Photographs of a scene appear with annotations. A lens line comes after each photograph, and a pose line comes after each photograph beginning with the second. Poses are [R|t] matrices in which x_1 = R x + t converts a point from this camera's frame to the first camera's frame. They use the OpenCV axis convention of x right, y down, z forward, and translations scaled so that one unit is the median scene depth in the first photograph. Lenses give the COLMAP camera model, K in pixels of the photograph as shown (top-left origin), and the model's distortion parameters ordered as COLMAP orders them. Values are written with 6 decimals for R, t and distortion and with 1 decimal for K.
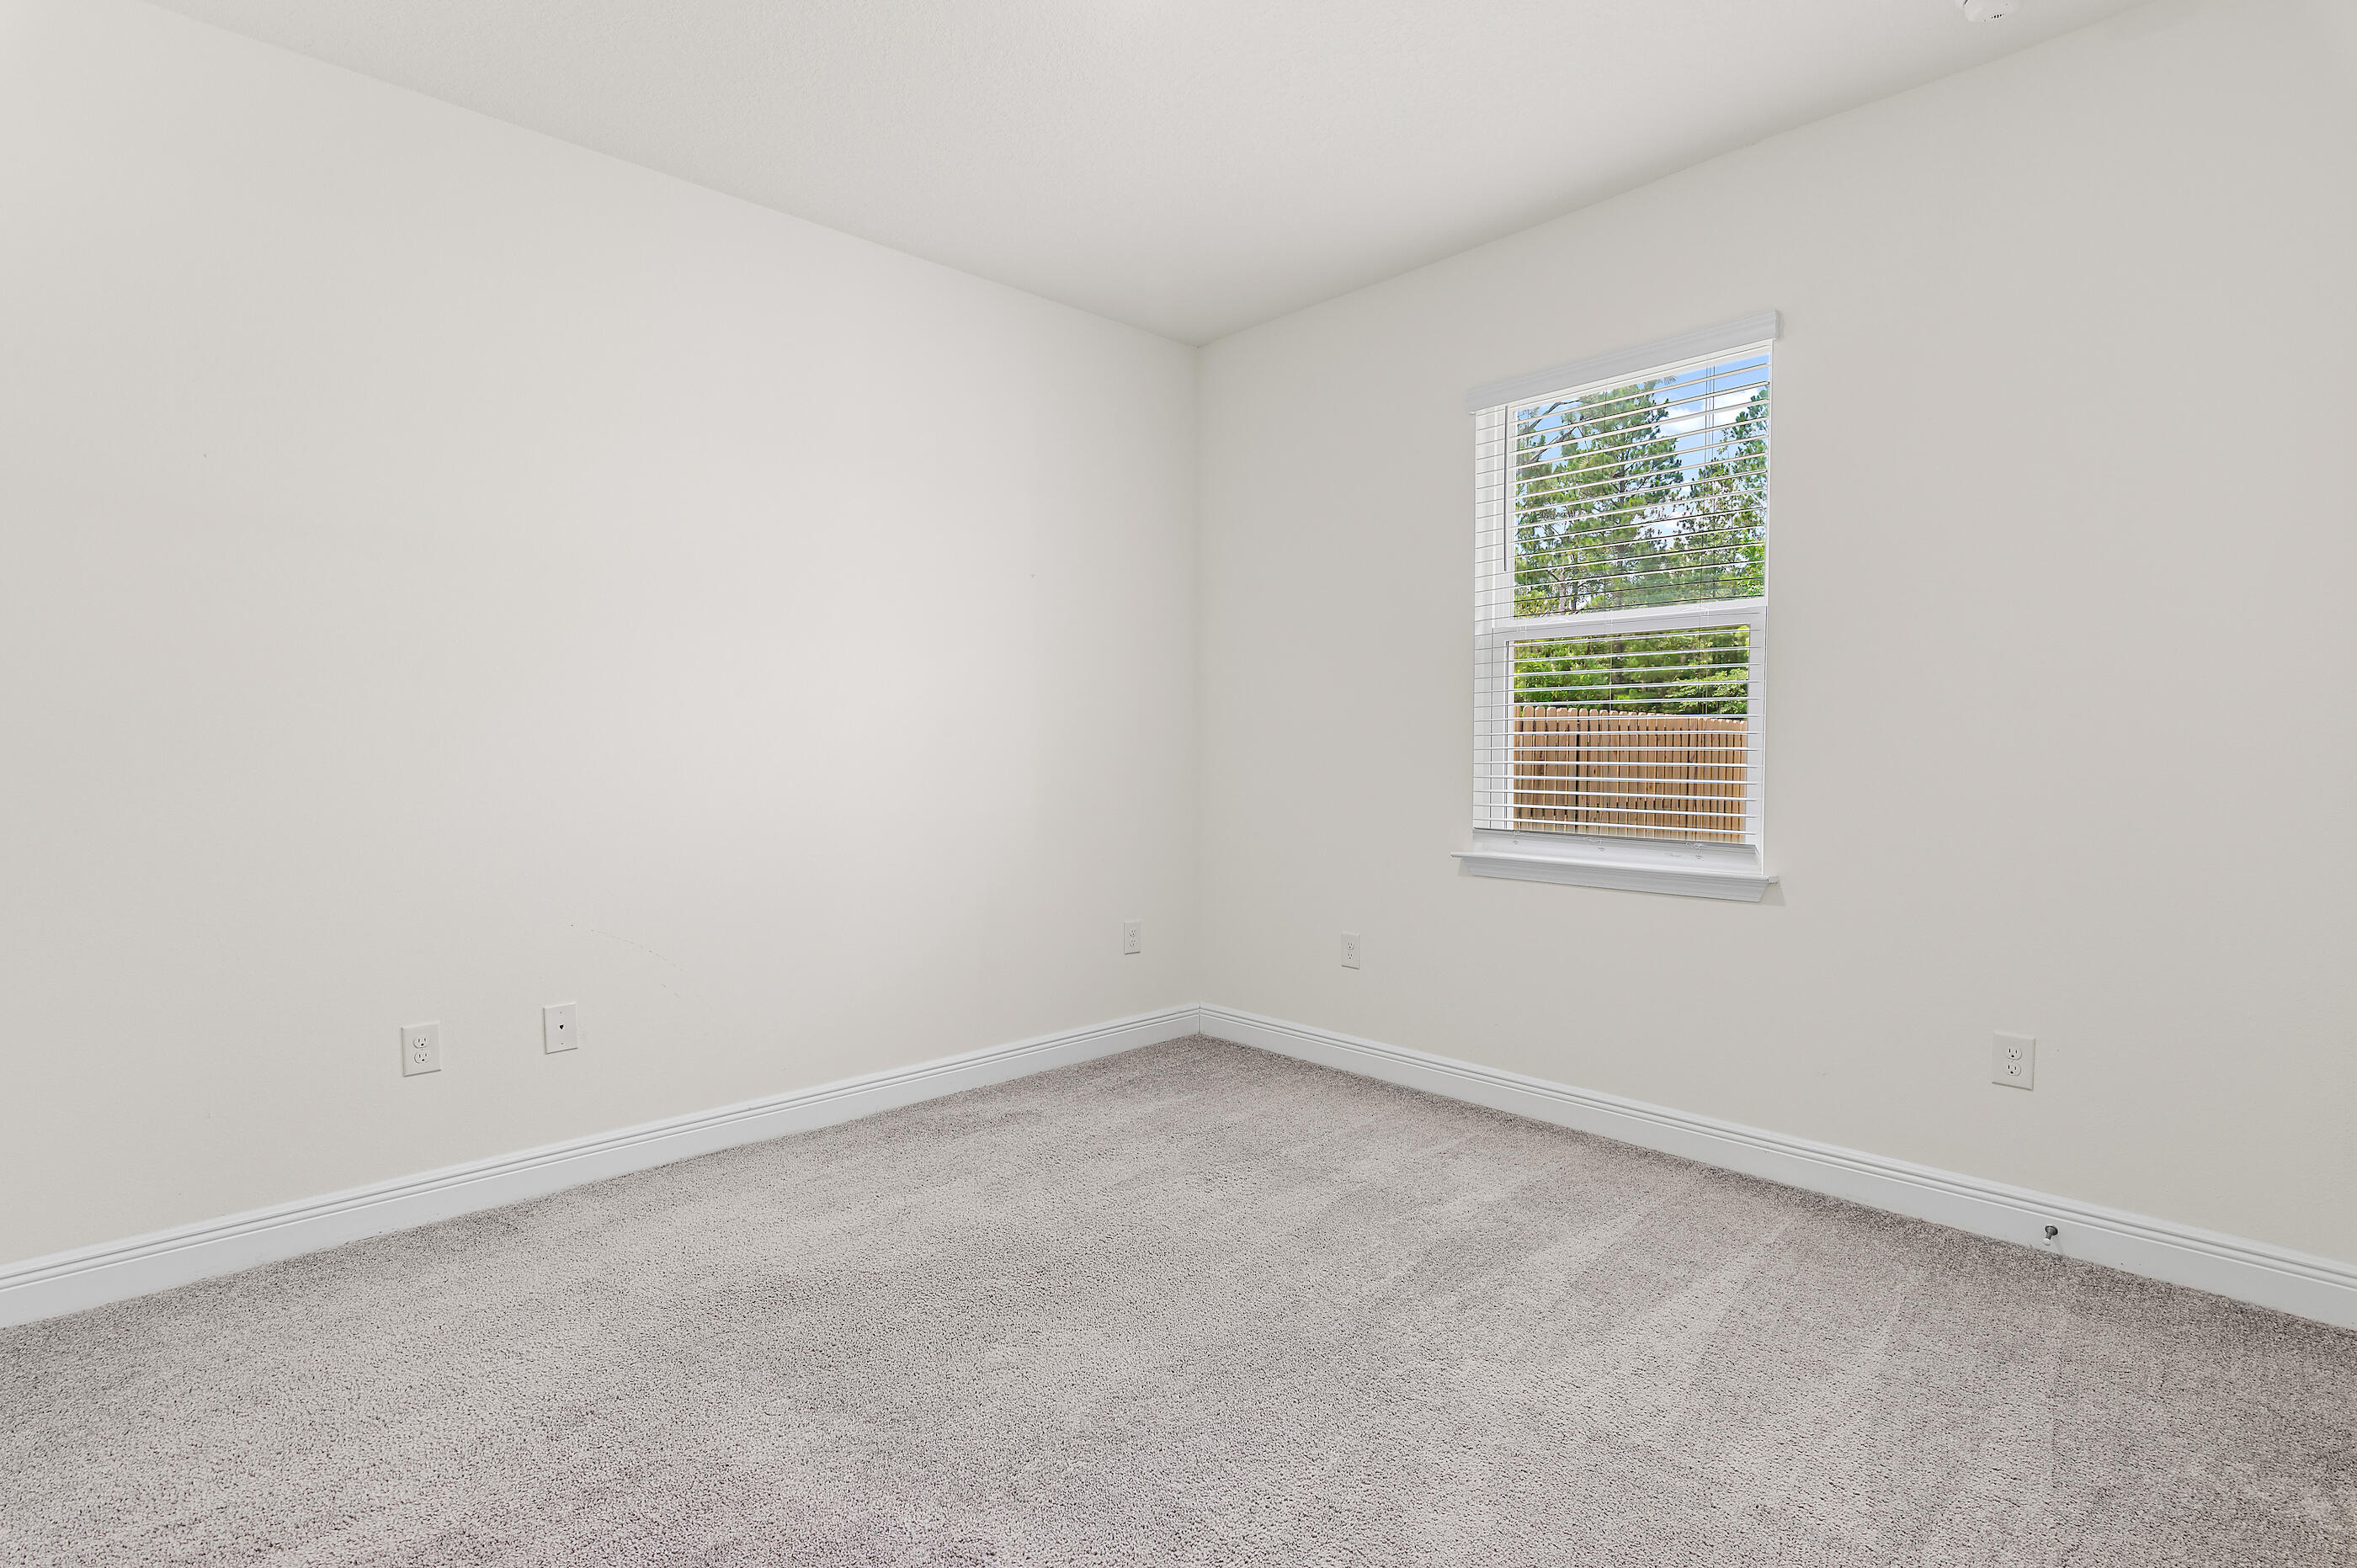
lens RADIAL K [[1139.7, 0, 1178.5], [0, 1139.7, 784.0], [0, 0, 1]] dist [0.000450, 0.000064]
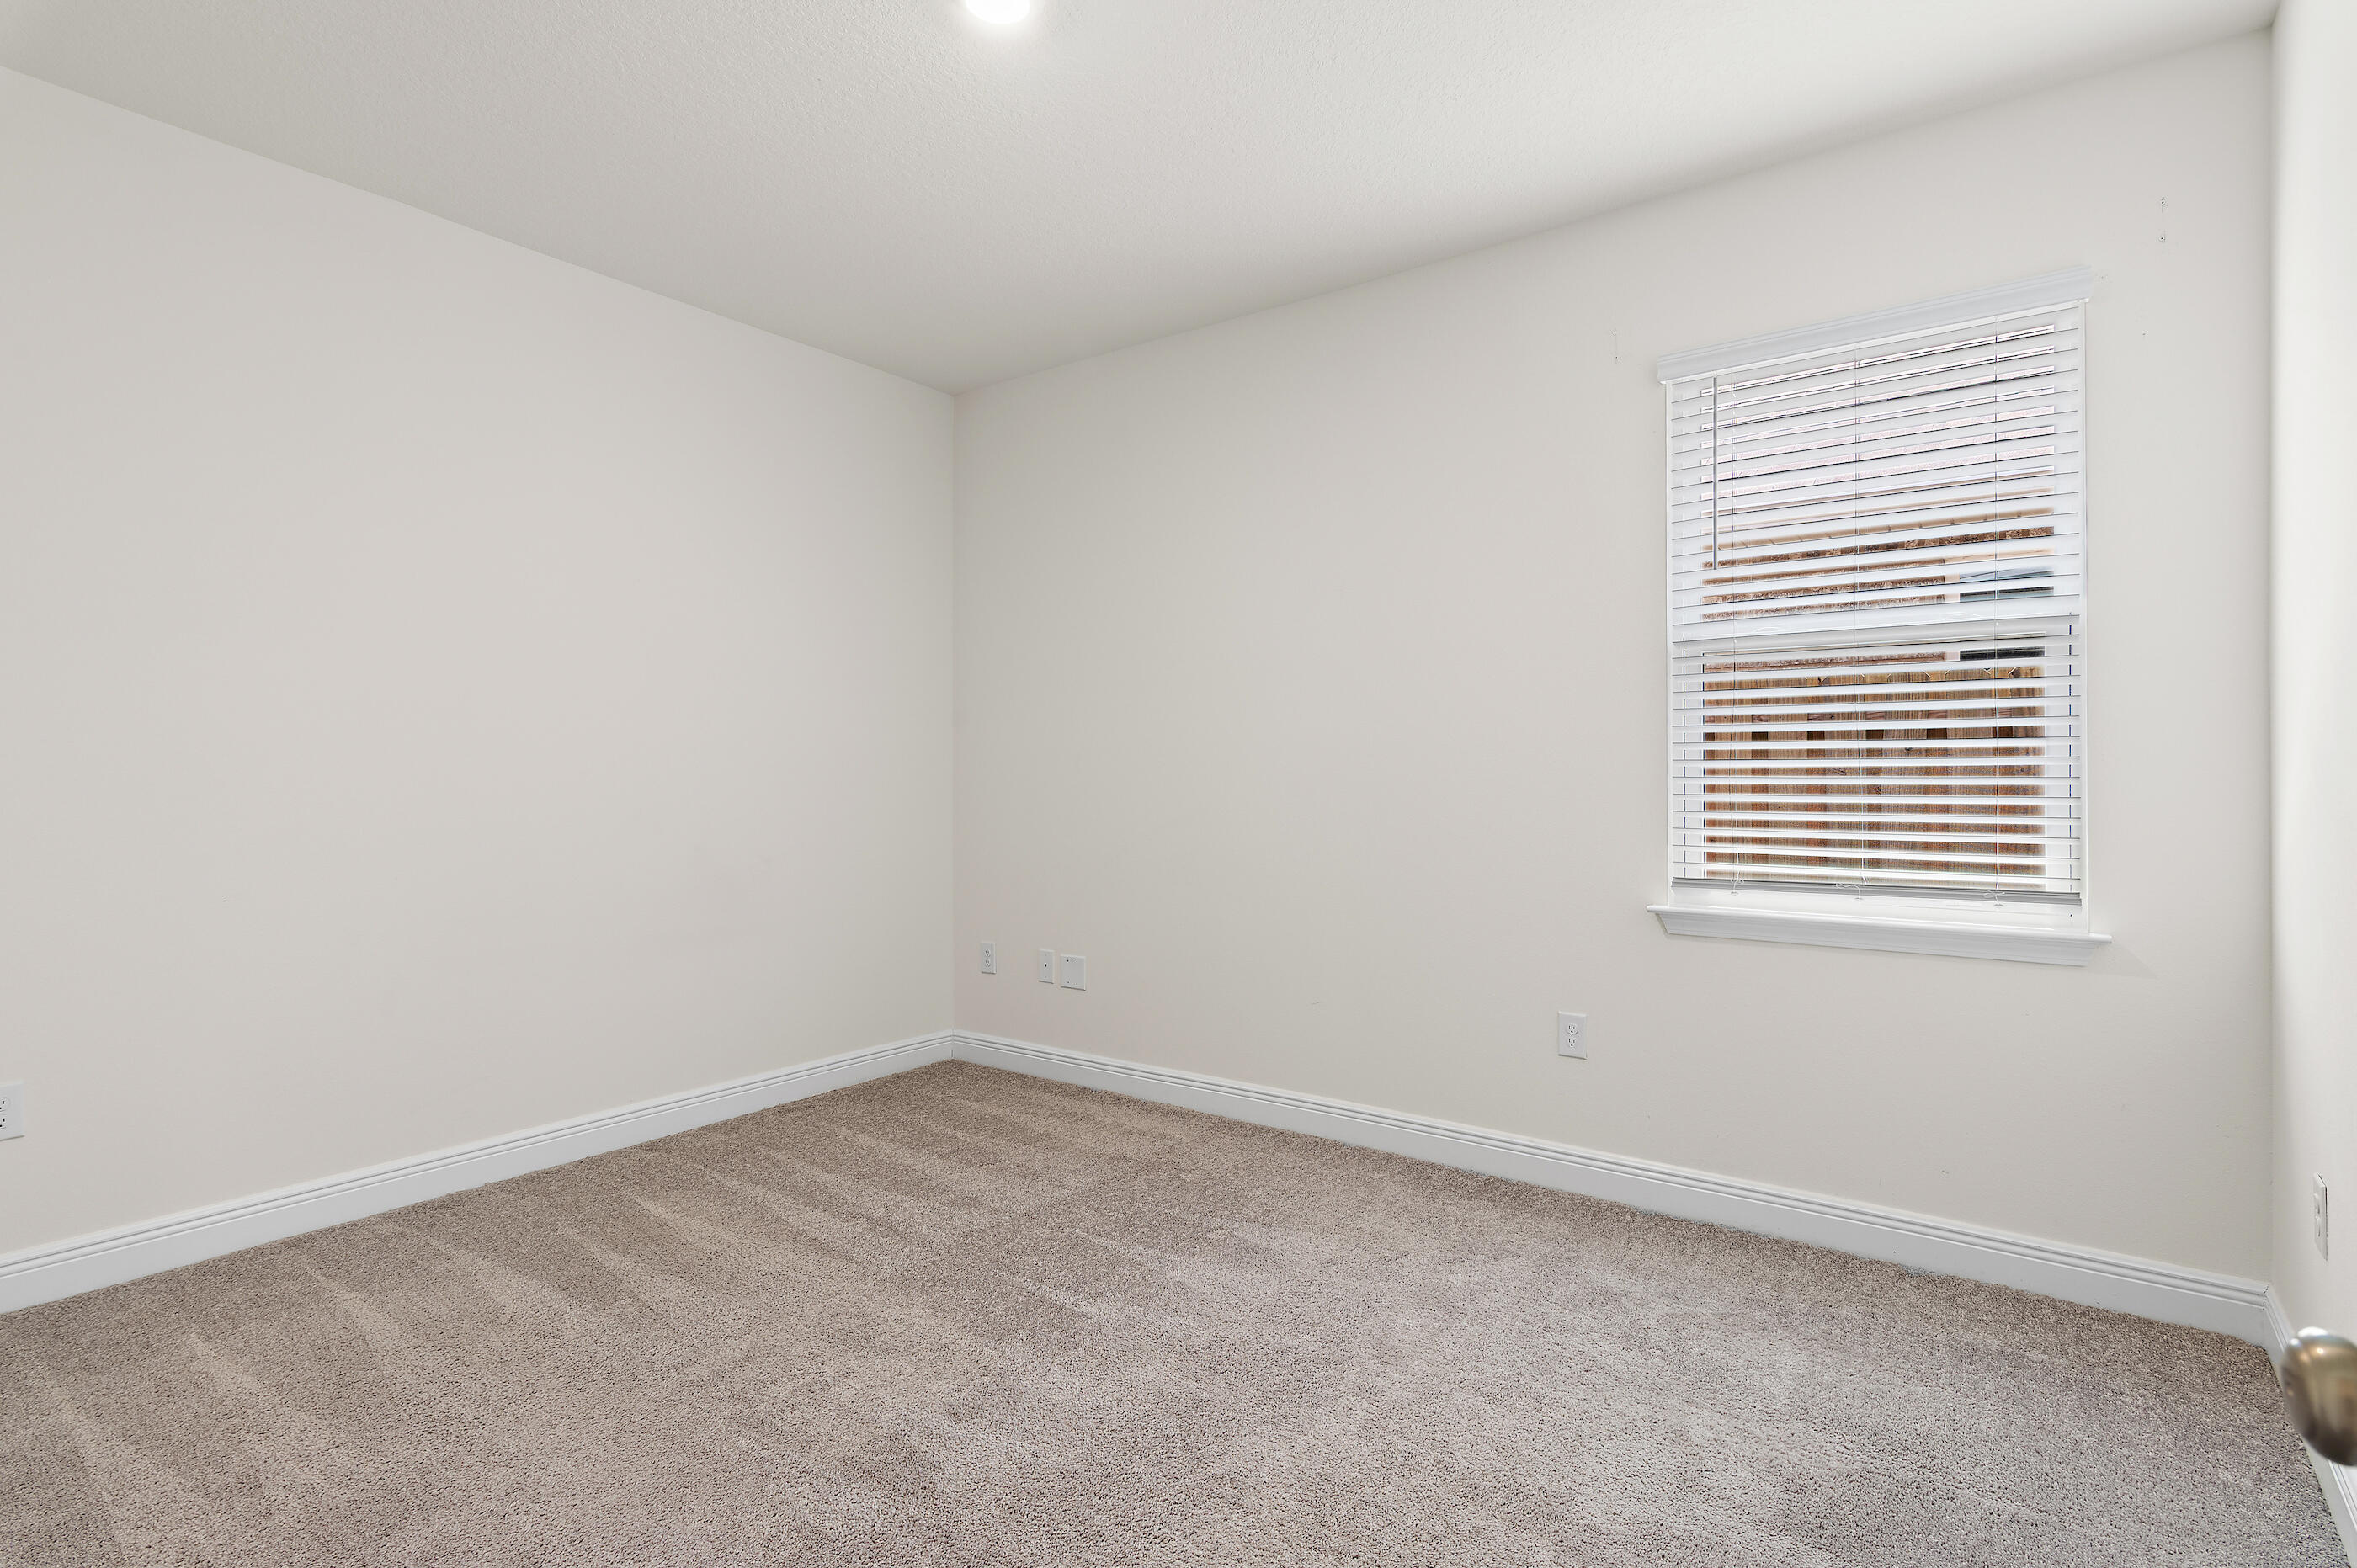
lens RADIAL K [[1139.7, 0, 1178.5], [0, 1139.7, 784.0], [0, 0, 1]] dist [0.000450, 0.000064]
pose [[0.987420, 0.003449, 0.158083, -0.219685], [0.001072, 0.999593, -0.028504, -0.005144], [-0.158117, 0.028315, 0.987014, 0.240840]]
